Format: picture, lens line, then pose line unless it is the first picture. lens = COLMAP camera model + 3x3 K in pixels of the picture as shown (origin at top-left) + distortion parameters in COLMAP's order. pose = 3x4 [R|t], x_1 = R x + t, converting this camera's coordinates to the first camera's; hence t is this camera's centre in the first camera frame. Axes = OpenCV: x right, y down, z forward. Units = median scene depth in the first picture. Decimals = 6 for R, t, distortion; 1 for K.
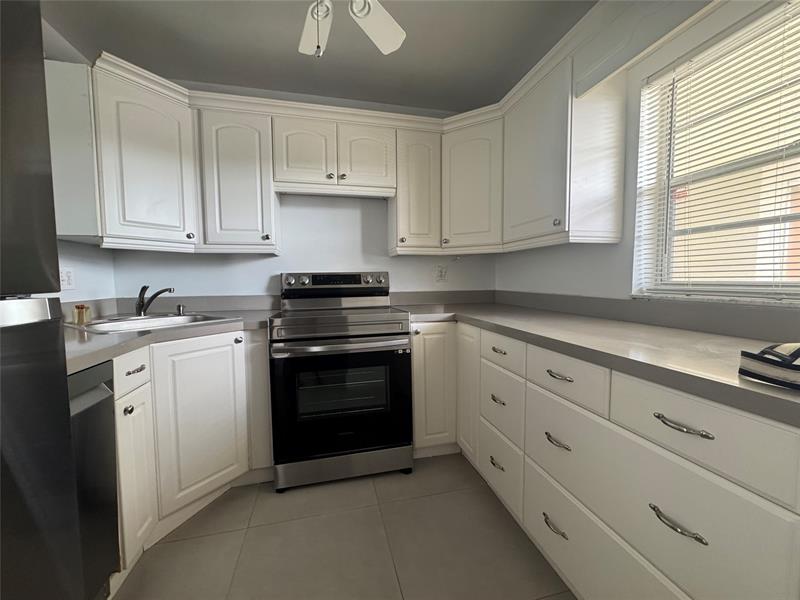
lens RADIAL K [[320.0, 0, 399.4], [0, 320.0, 298.3], [0, 0, 1]] dist [-0.001944, 0.000716]
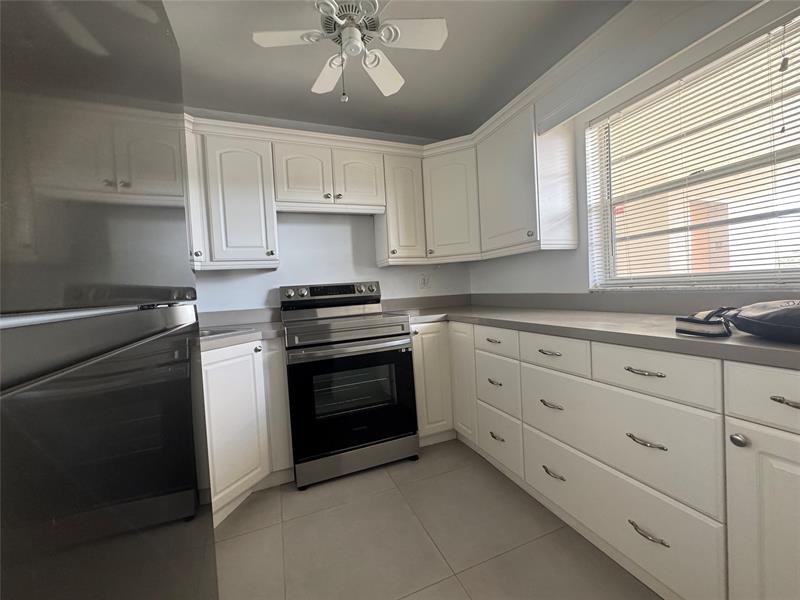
lens RADIAL K [[320.0, 0, 399.1], [0, 320.0, 298.3], [0, 0, 1]] dist [-0.001944, 0.000716]
pose [[0.988954, -0.049952, 0.139552, -0.159820], [0.055088, 0.997930, -0.033184, 0.020230], [-0.137605, 0.040505, 0.989659, -0.117981]]
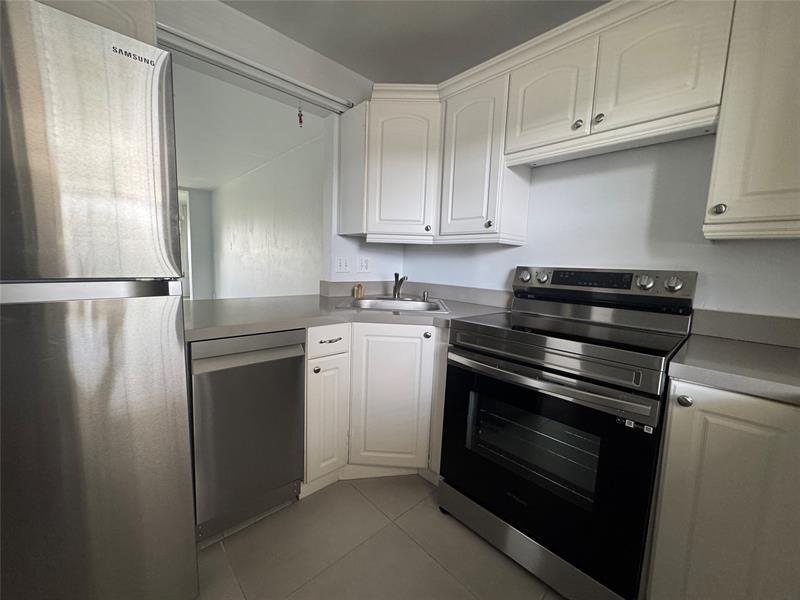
lens RADIAL K [[320.0, 0, 398.4], [0, 320.0, 298.6], [0, 0, 1]] dist [-0.001944, 0.000716]
pose [[0.496485, 0.127041, -0.858698, 0.243069], [-0.094171, 0.991277, 0.092208, -0.053334], [0.862922, 0.035085, 0.504118, 0.391724]]
